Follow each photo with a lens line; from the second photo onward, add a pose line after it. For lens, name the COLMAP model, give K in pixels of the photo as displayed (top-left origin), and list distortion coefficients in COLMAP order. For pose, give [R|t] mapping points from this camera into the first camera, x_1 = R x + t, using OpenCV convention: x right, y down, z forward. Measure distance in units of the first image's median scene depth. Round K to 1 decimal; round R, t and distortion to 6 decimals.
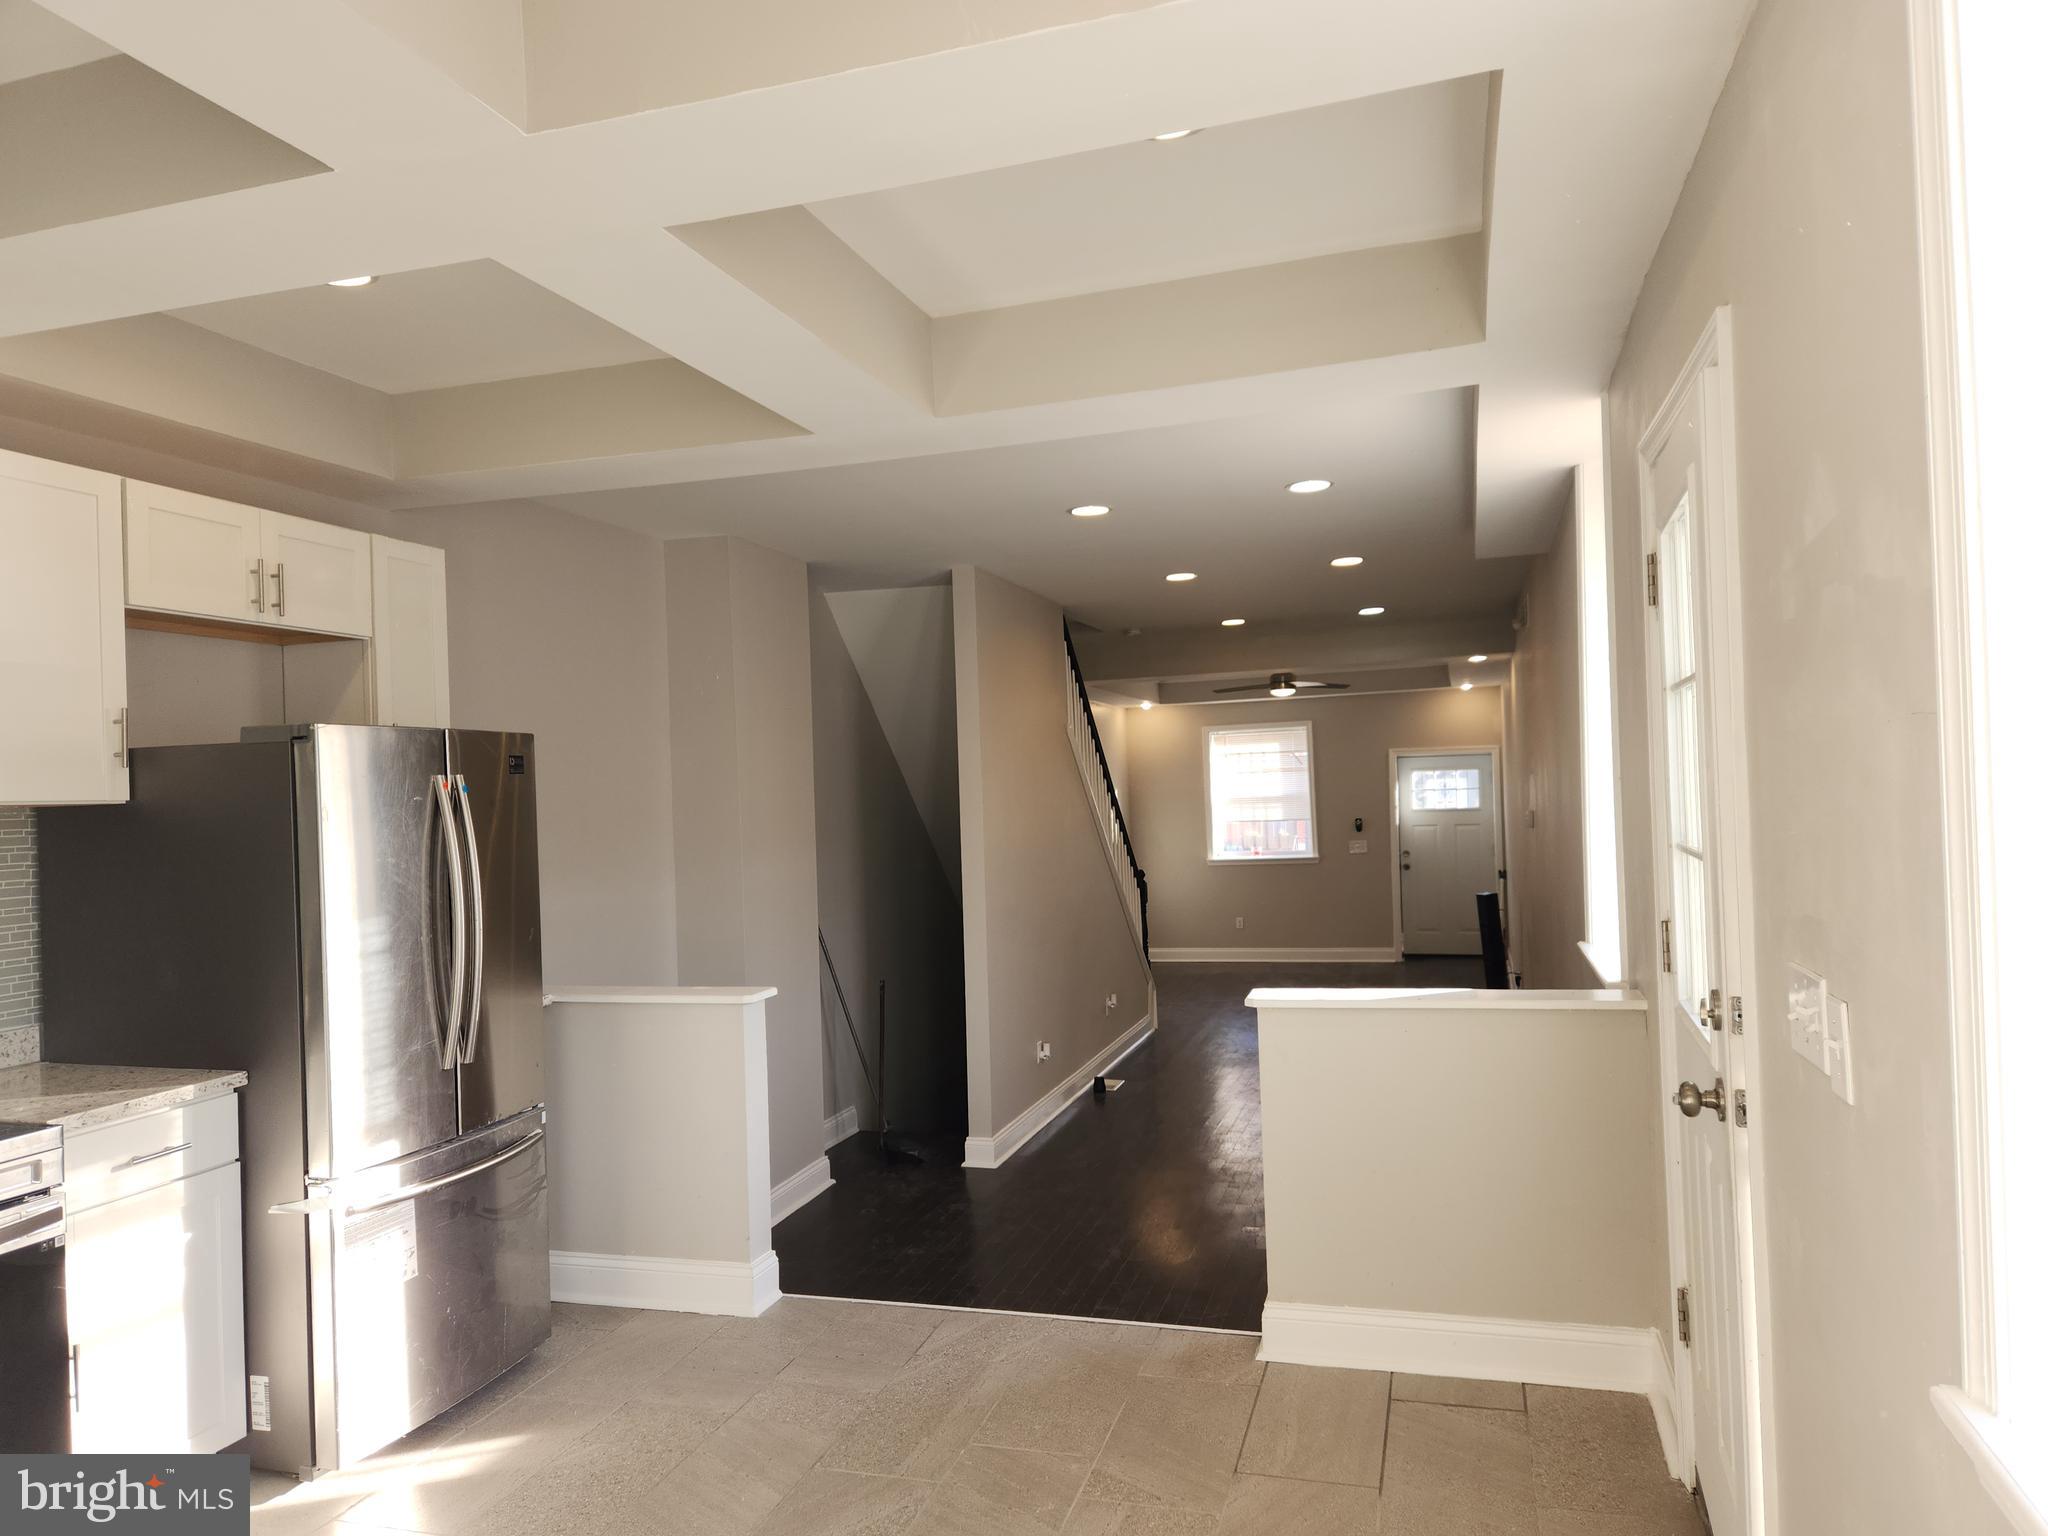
lens RADIAL K [[1392.4, 0, 1003.4], [0, 1392.4, 787.9], [0, 0, 1]] dist [0.061254, -0.000034]
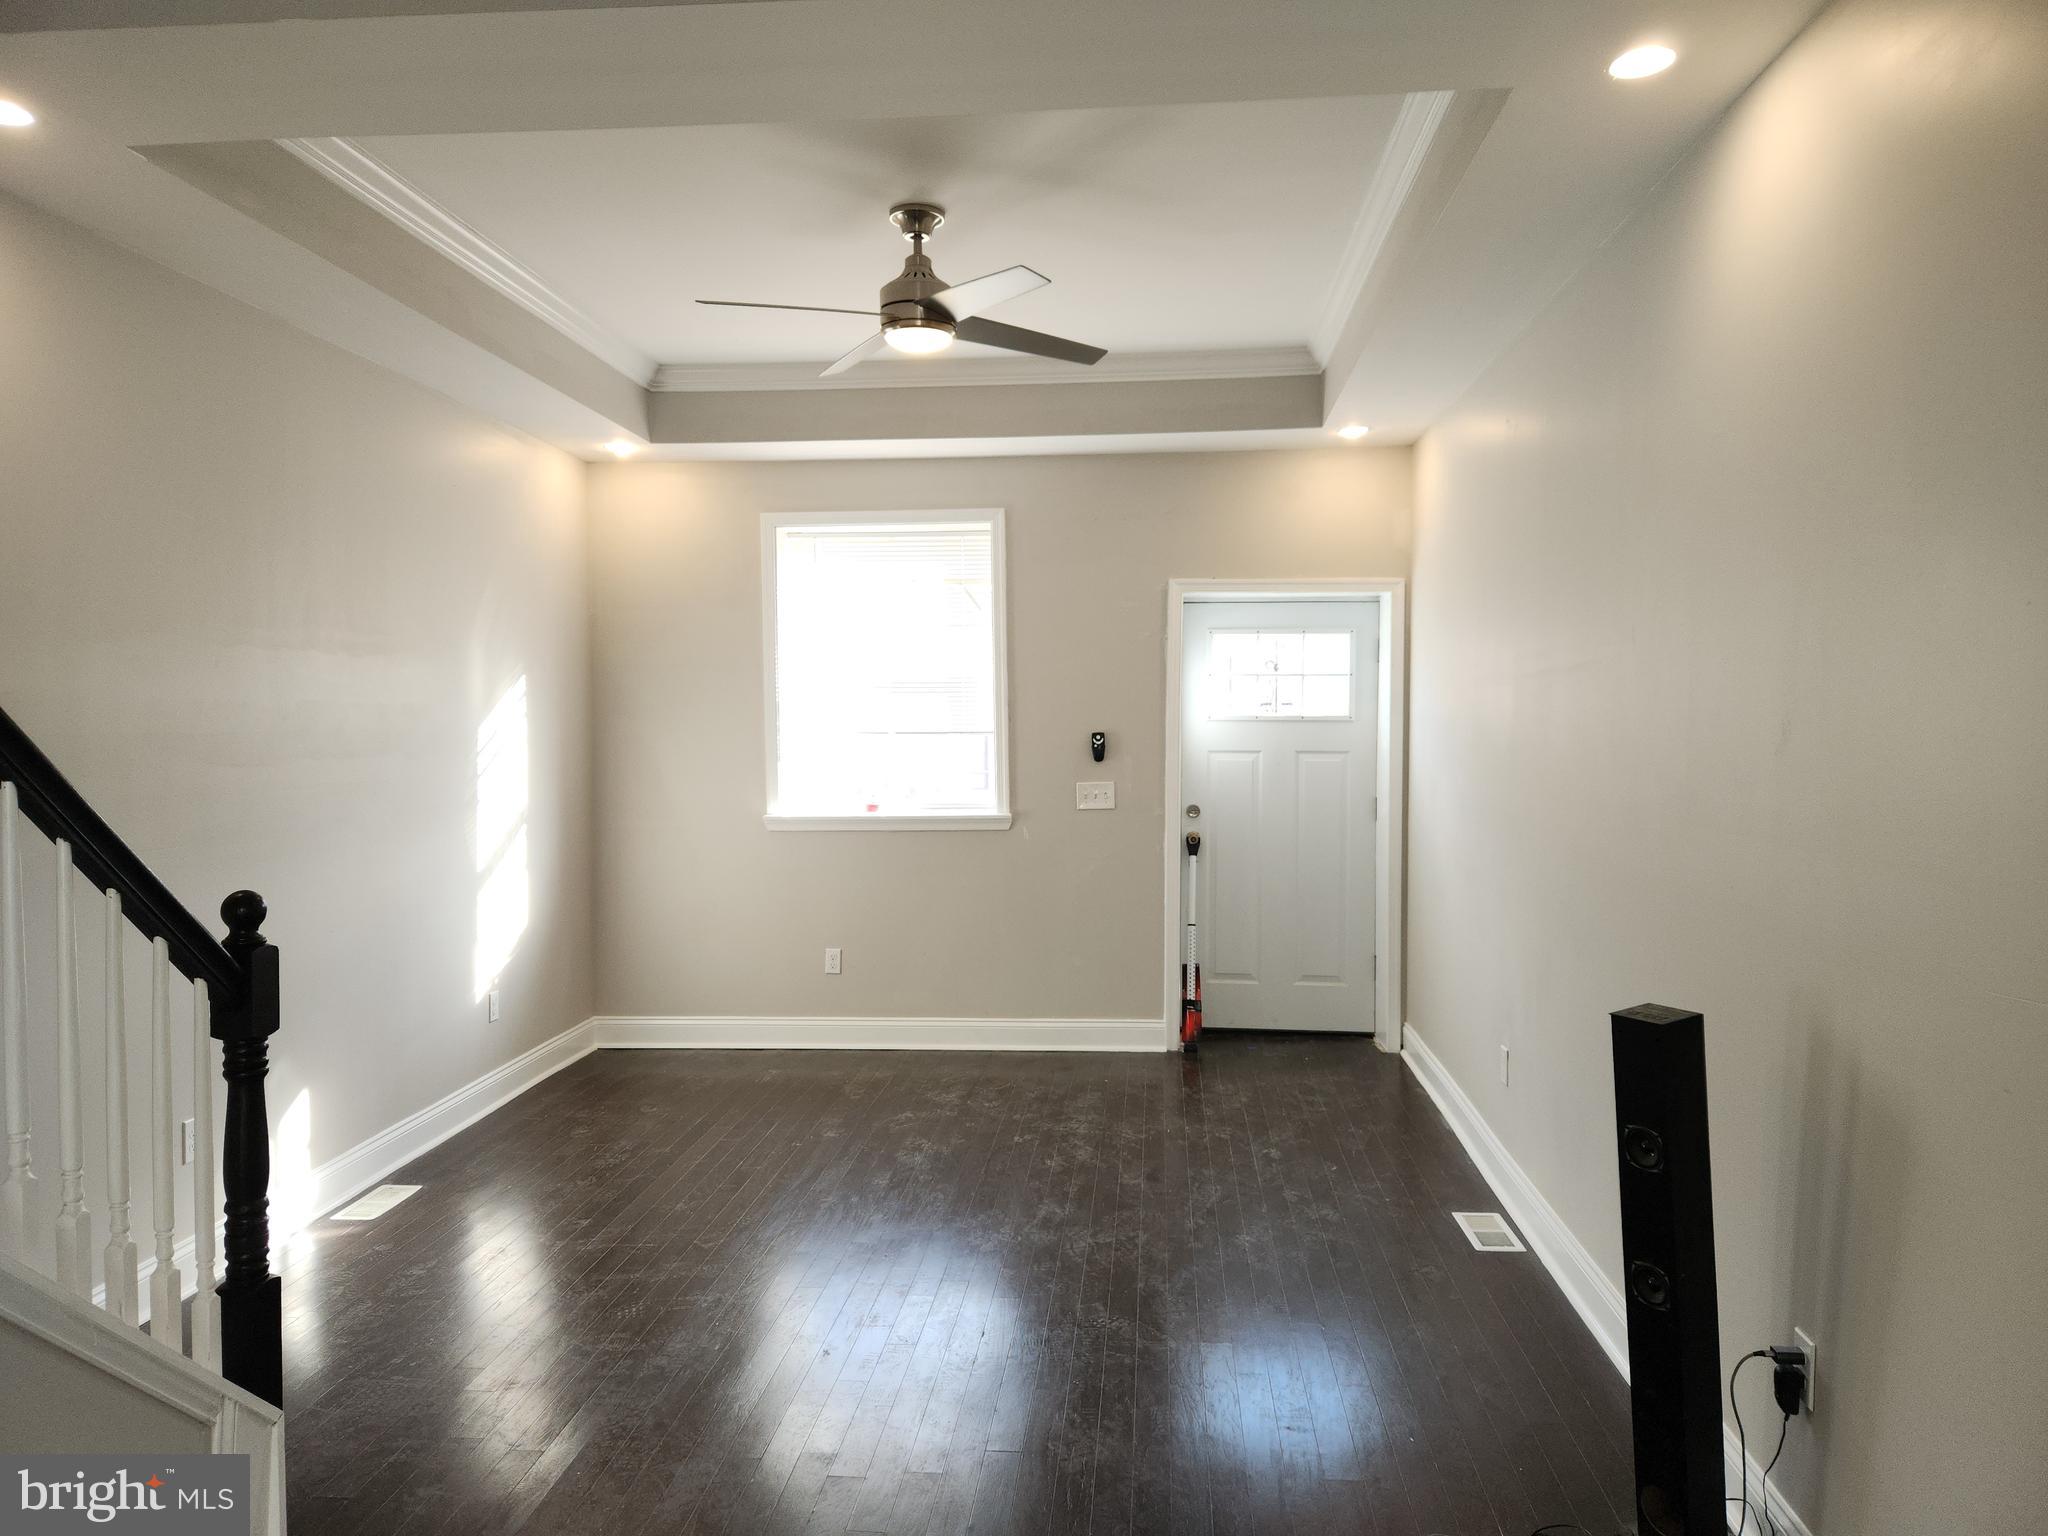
lens RADIAL K [[1338.2, 0, 1020.5], [0, 1338.2, 762.1], [0, 0, 1]] dist [0.076414, -0.063629]
pose [[0.975857, 0.029141, 0.216457, 0.160394], [-0.035252, 0.999080, 0.024428, 0.025833], [-0.215546, -0.031469, 0.975987, 0.687593]]
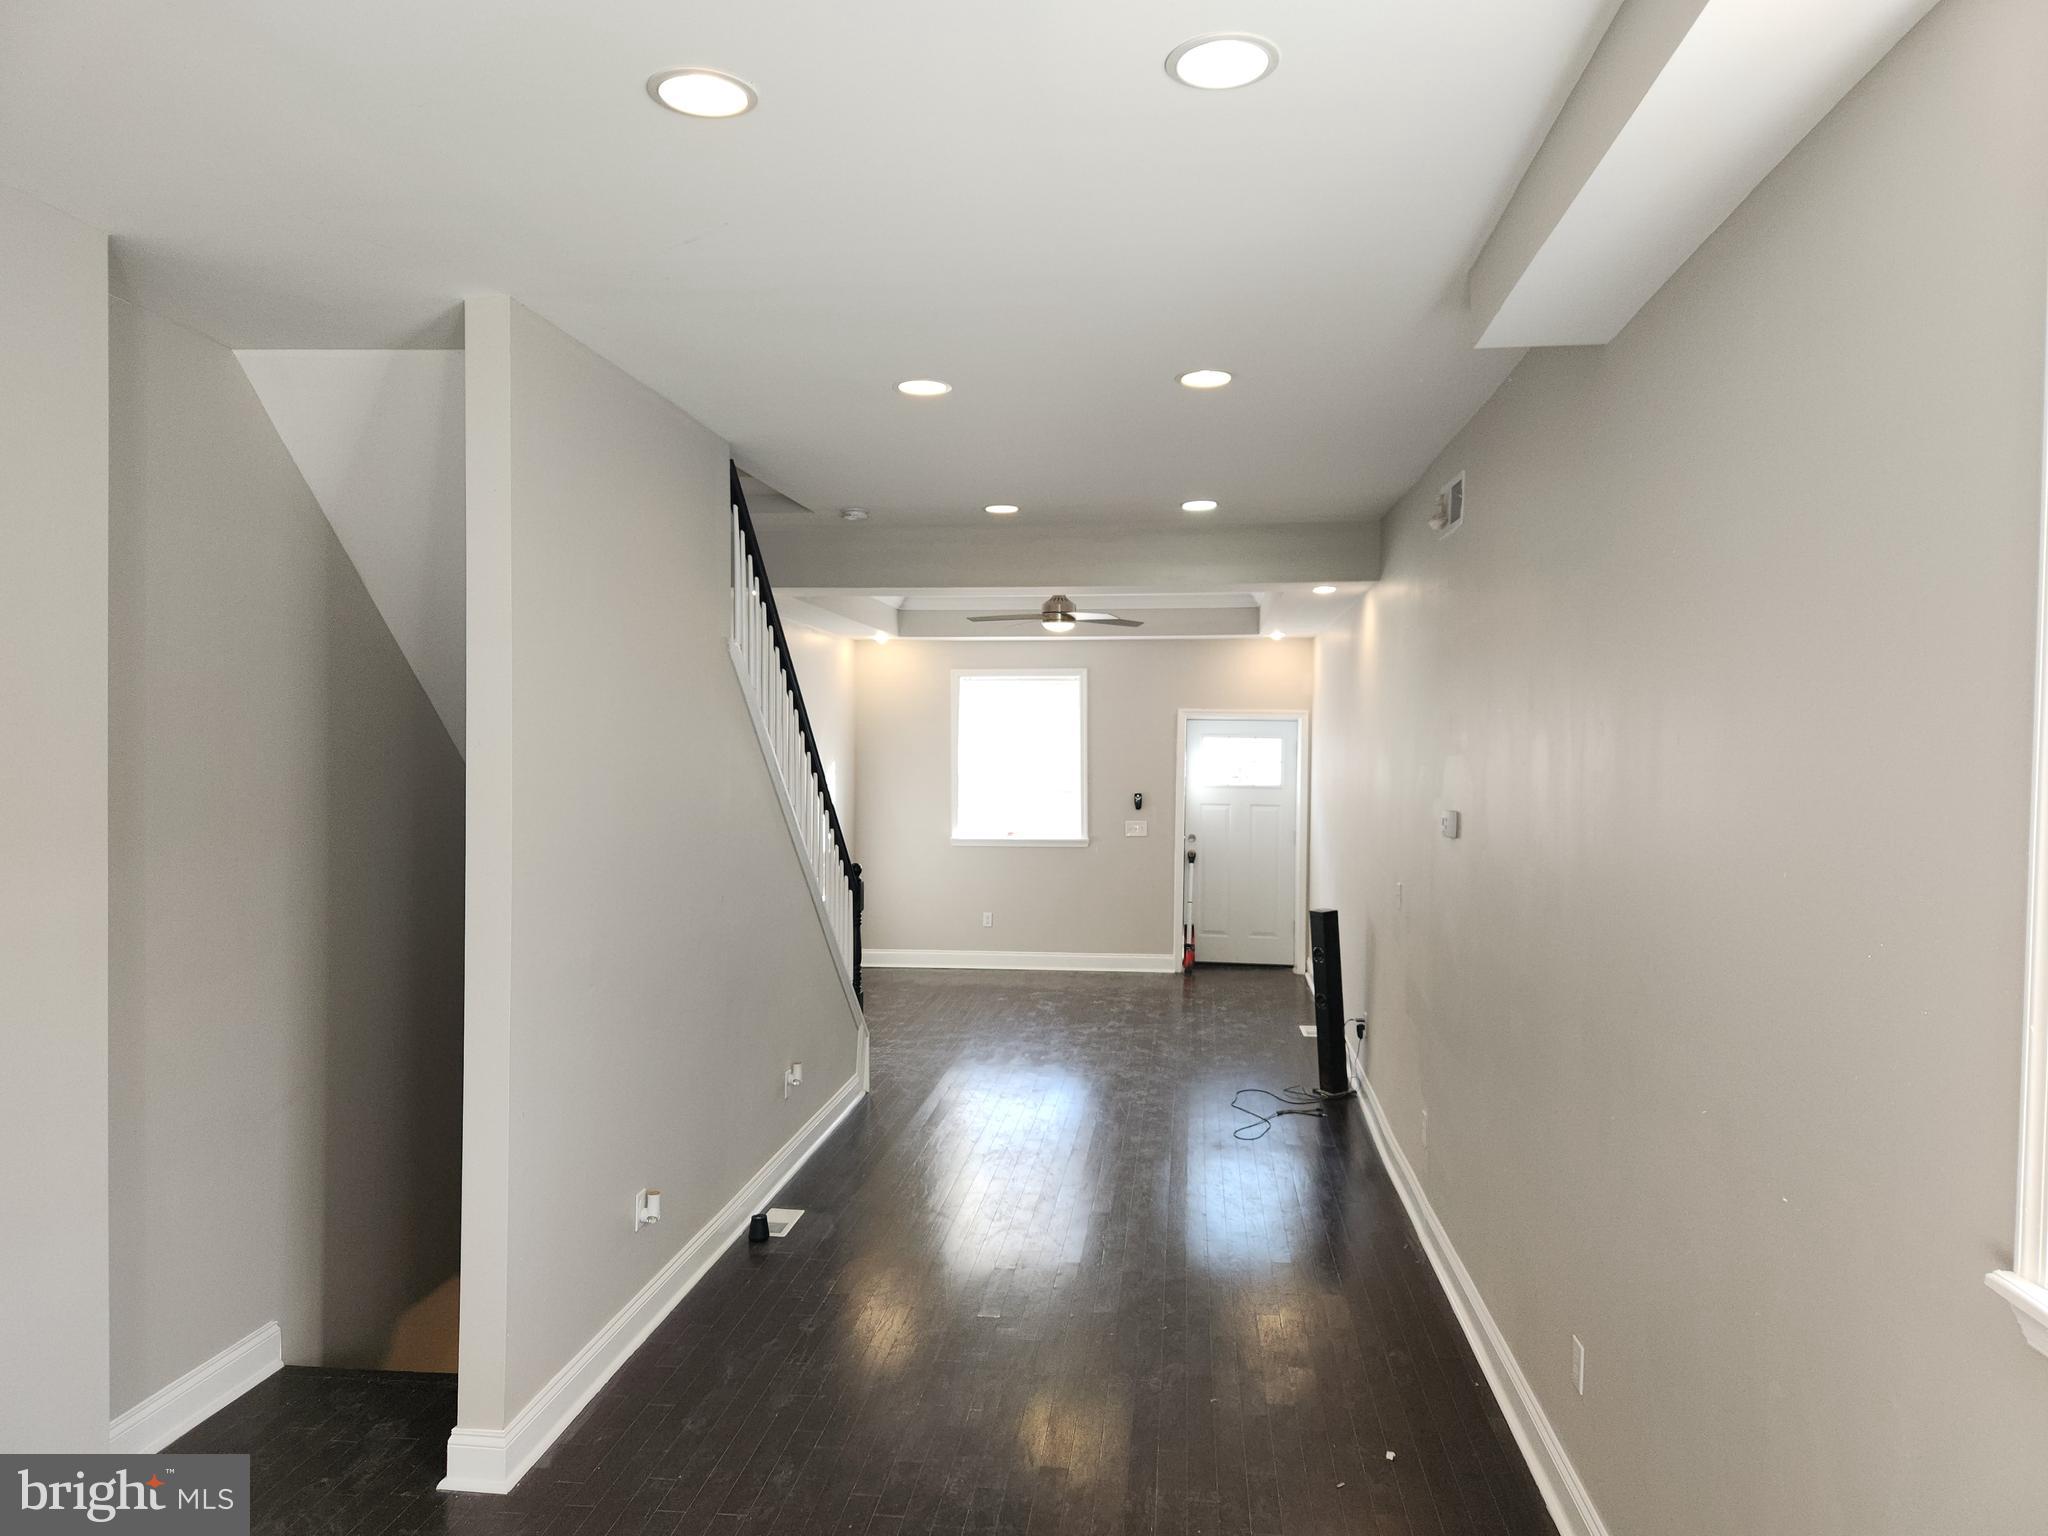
lens RADIAL K [[1389.8, 0, 1020.2], [0, 1389.8, 785.0], [0, 0, 1]] dist [0.078396, -0.079289]
pose [[0.980806, 0.037428, 0.191361, 0.039684], [-0.043998, 0.998575, 0.030199, -0.004702], [-0.189958, -0.038039, 0.981055, 0.267527]]
